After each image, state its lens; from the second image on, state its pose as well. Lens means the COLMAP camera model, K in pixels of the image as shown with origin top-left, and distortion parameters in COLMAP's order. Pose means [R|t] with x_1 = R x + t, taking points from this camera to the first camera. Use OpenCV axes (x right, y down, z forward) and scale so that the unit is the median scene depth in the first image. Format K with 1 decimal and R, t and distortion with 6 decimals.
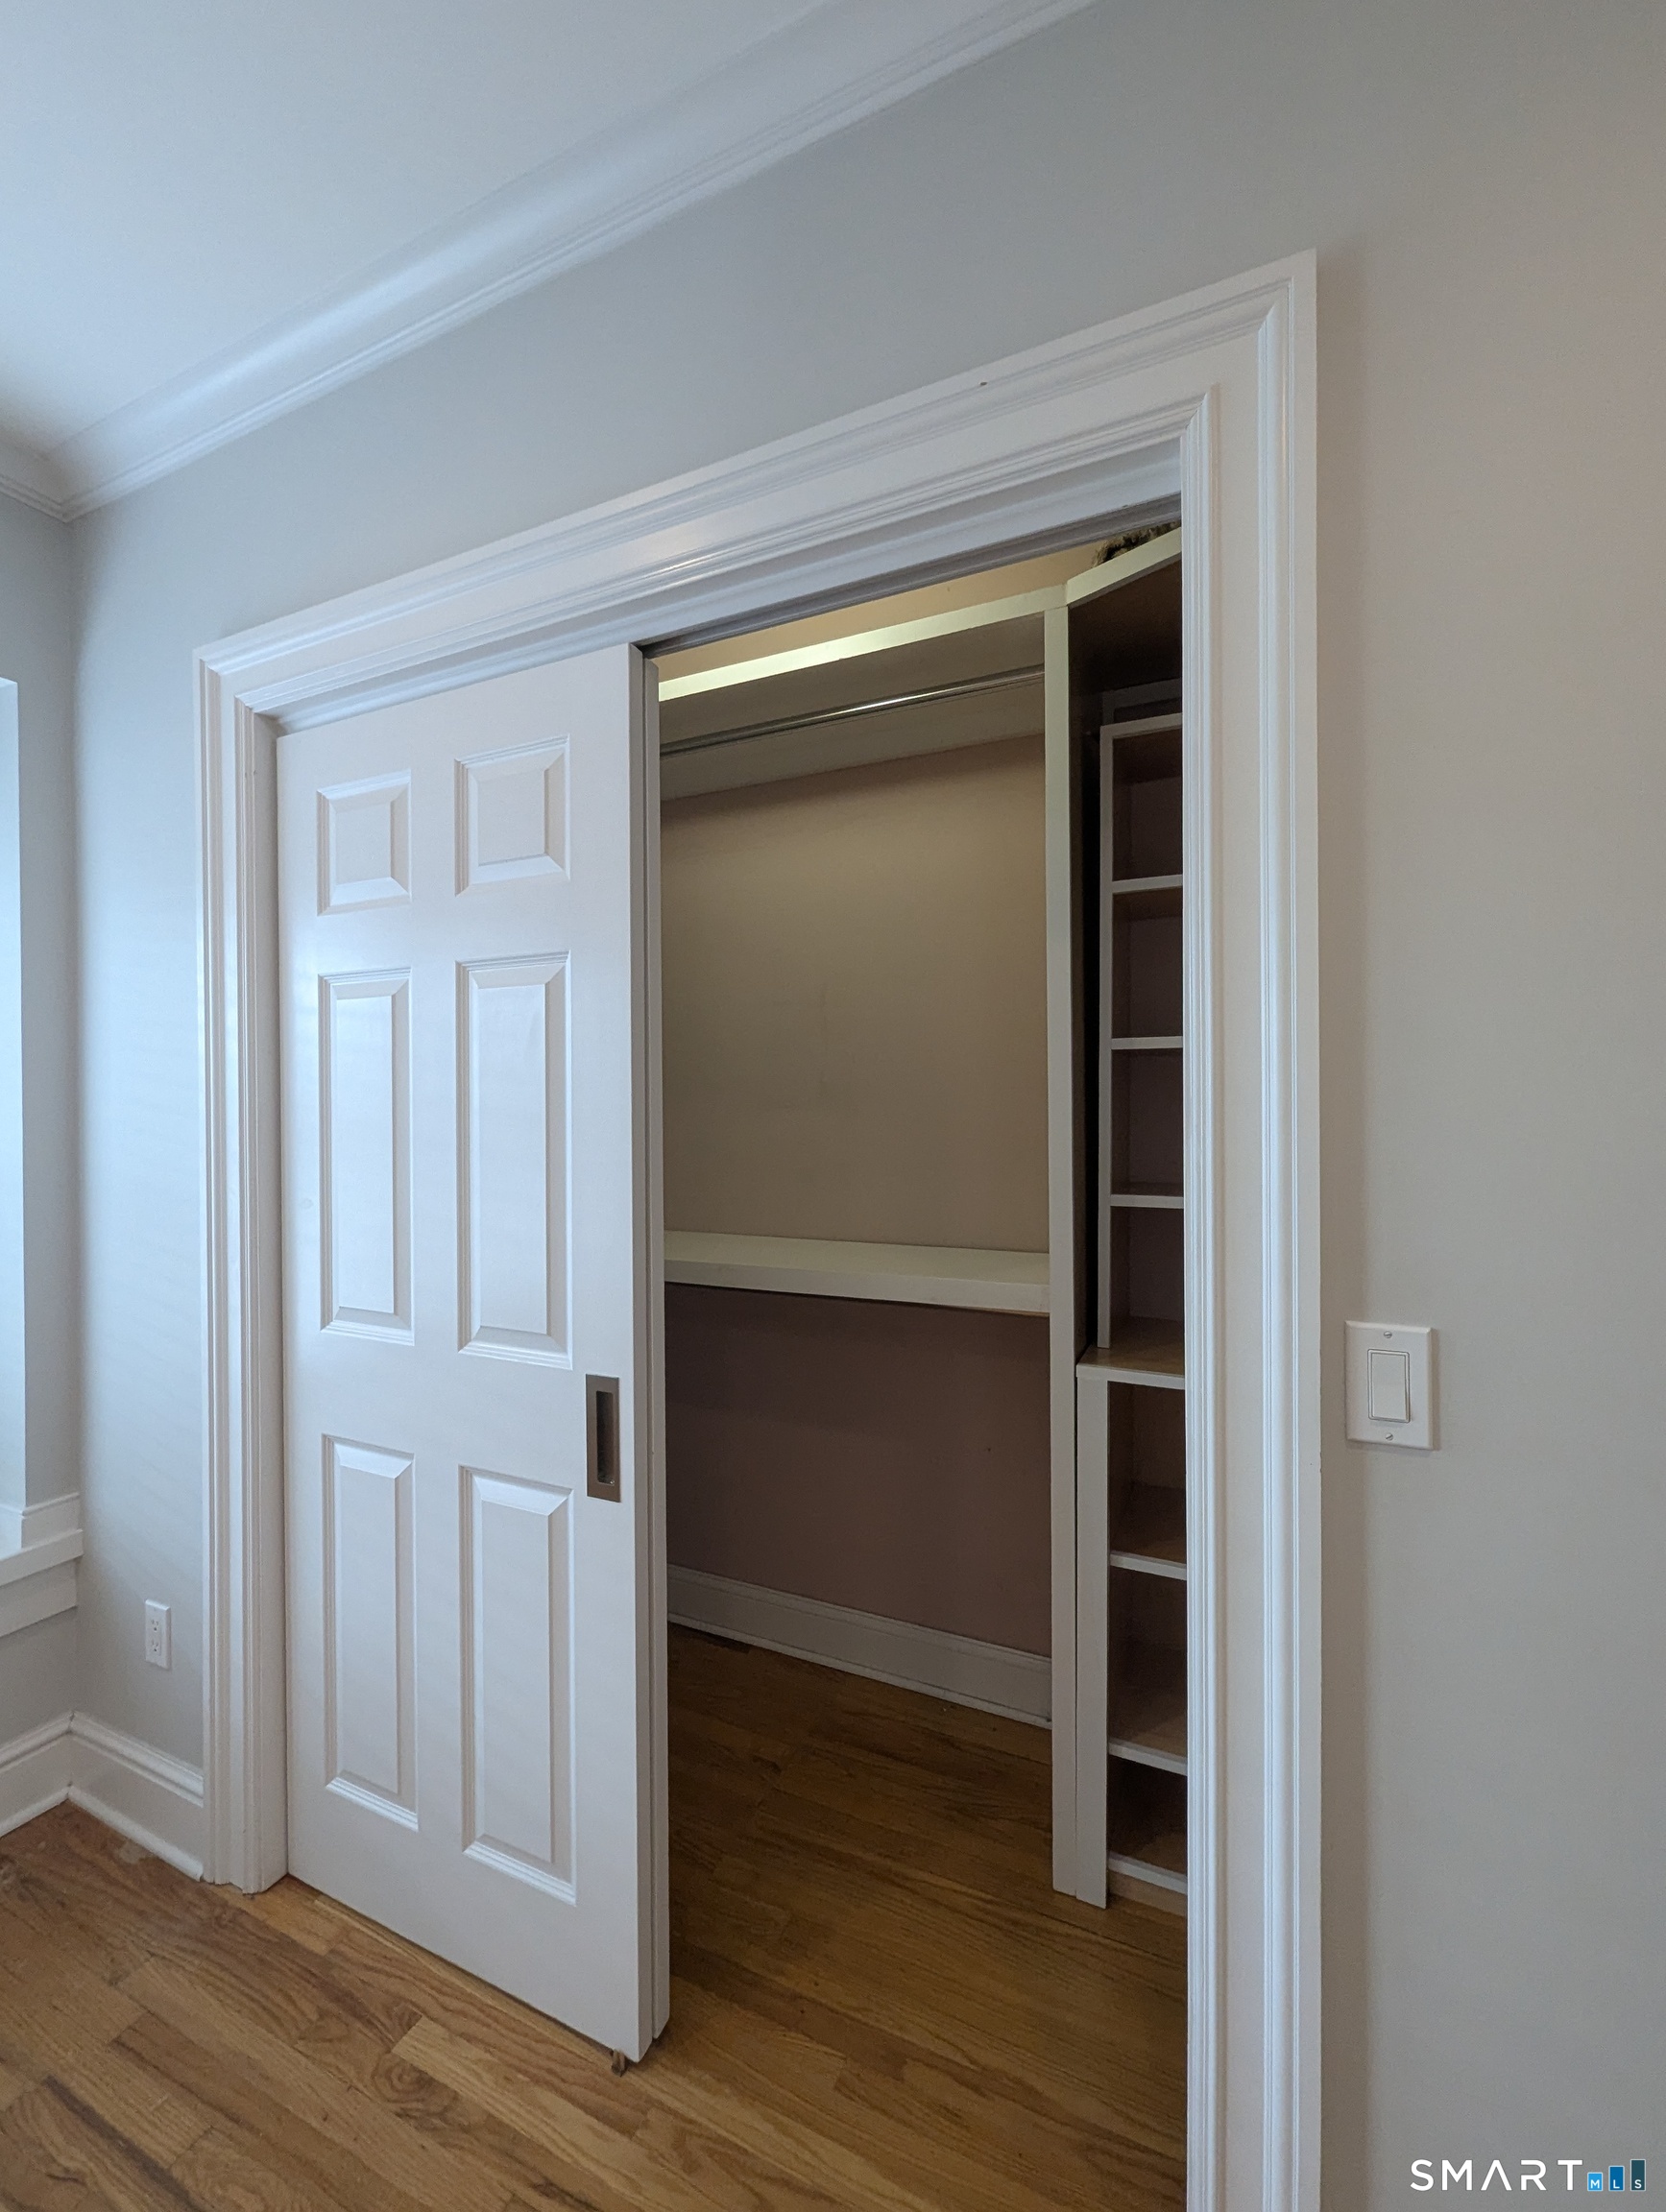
lens RADIAL K [[921.1, 0, 822.3], [0, 921.1, 1111.7], [0, 0, 1]] dist [0.002783, -0.001484]
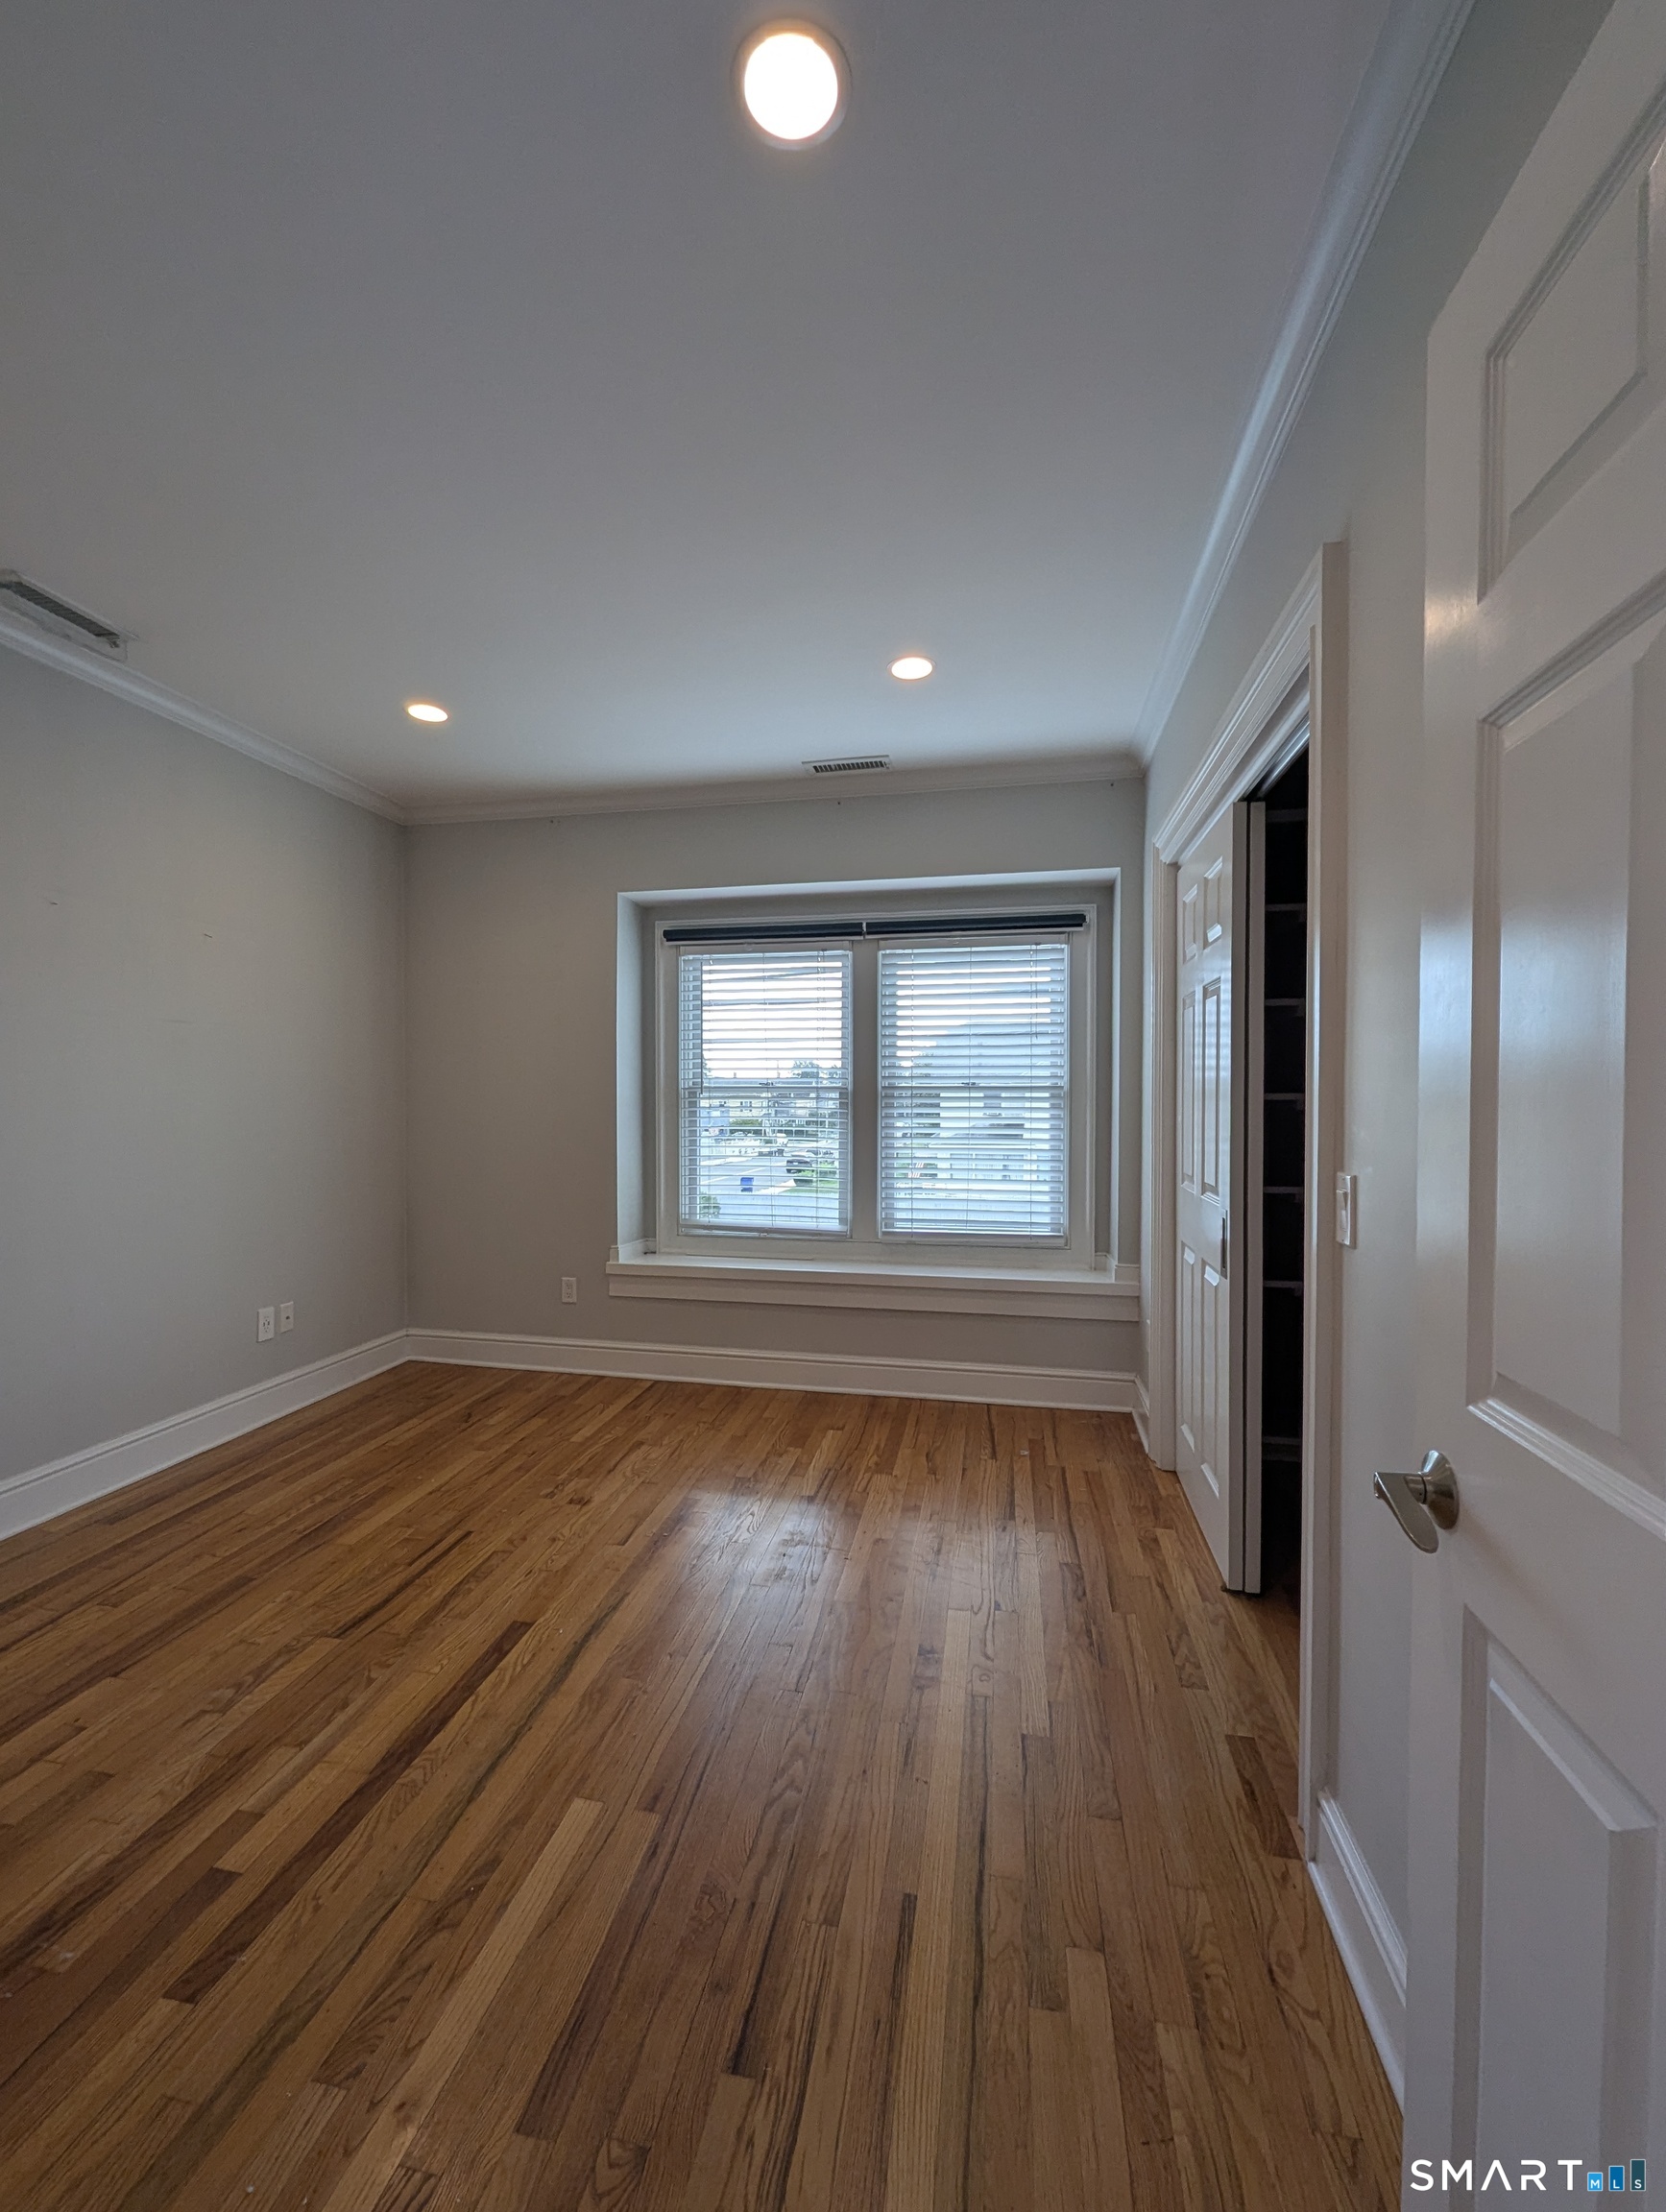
lens RADIAL K [[922.9, 0, 821.3], [0, 922.9, 1112.0], [0, 0, 1]] dist [0.003605, -0.000219]
pose [[0.244793, 0.022113, -0.969323, 1.124551], [-0.005000, 0.999755, 0.021544, 0.050707], [0.969563, -0.000427, 0.244843, -0.182740]]
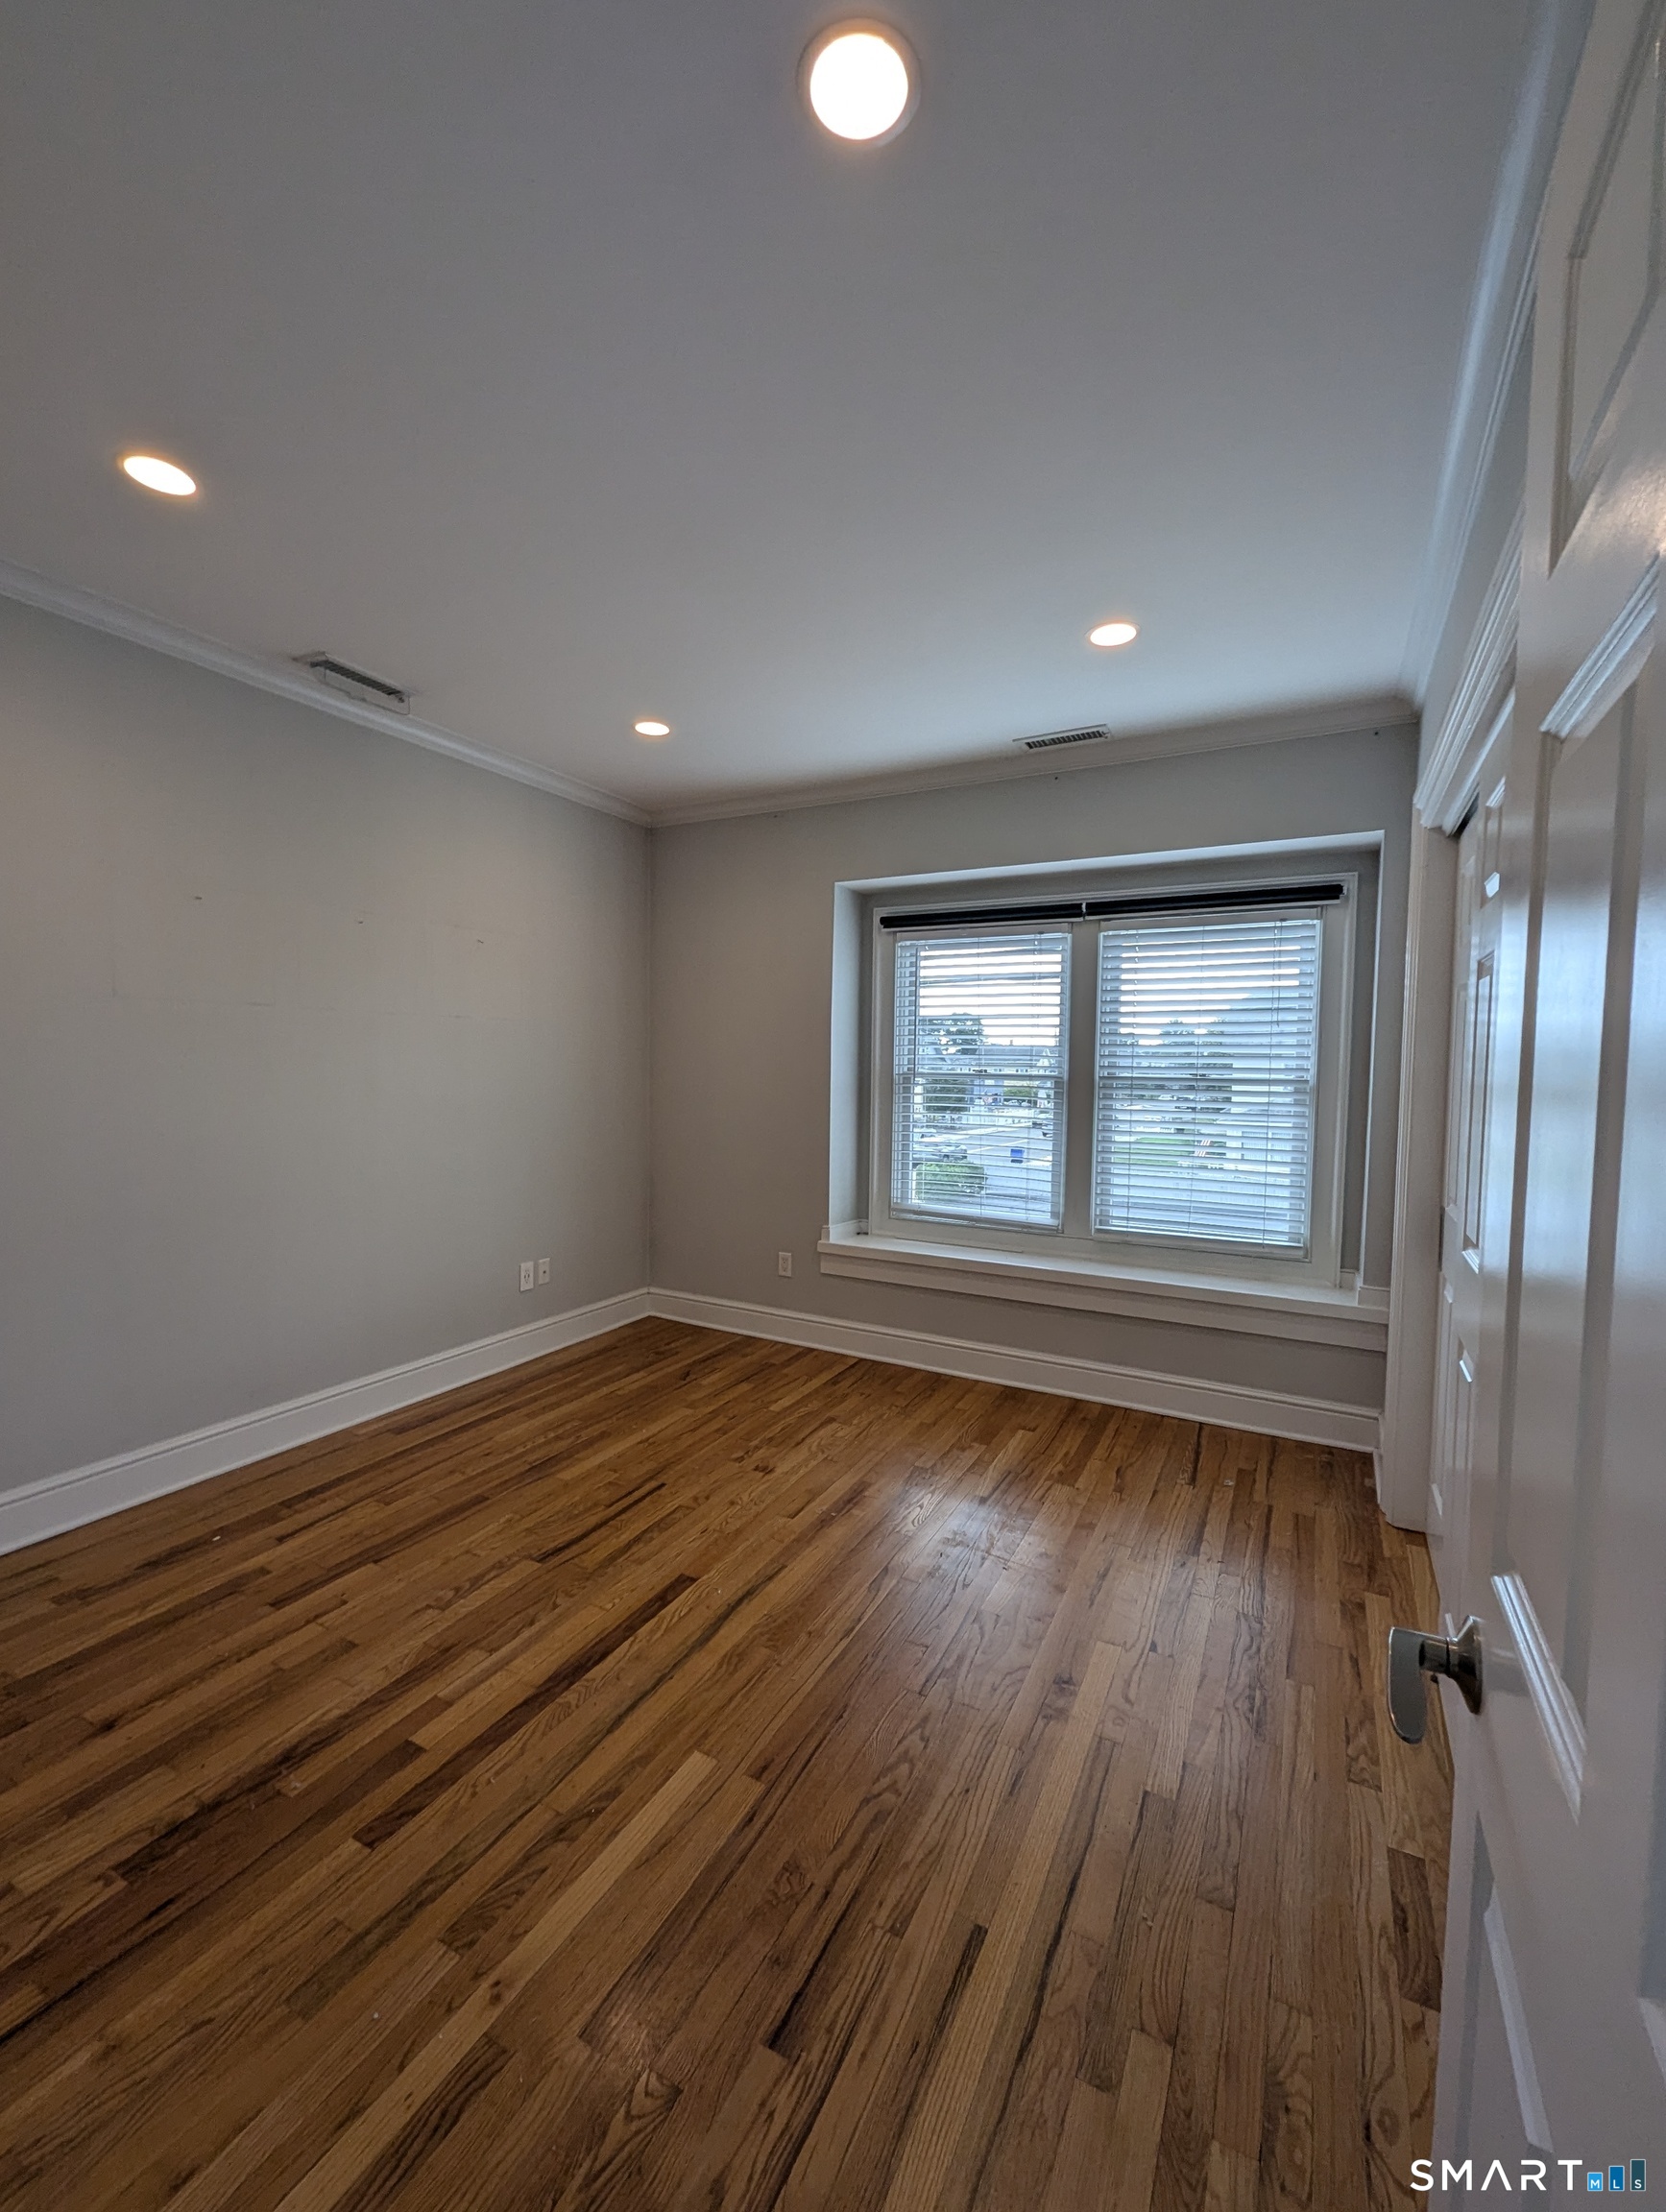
lens RADIAL K [[920.7, 0, 821.9], [0, 920.7, 1113.1], [0, 0, 1]] dist [0.000347, -0.000553]
pose [[-0.049961, 0.061148, -0.996878, 1.137845], [-0.015654, 0.997953, 0.061998, -0.011074], [0.998628, 0.018702, -0.048902, 0.007808]]
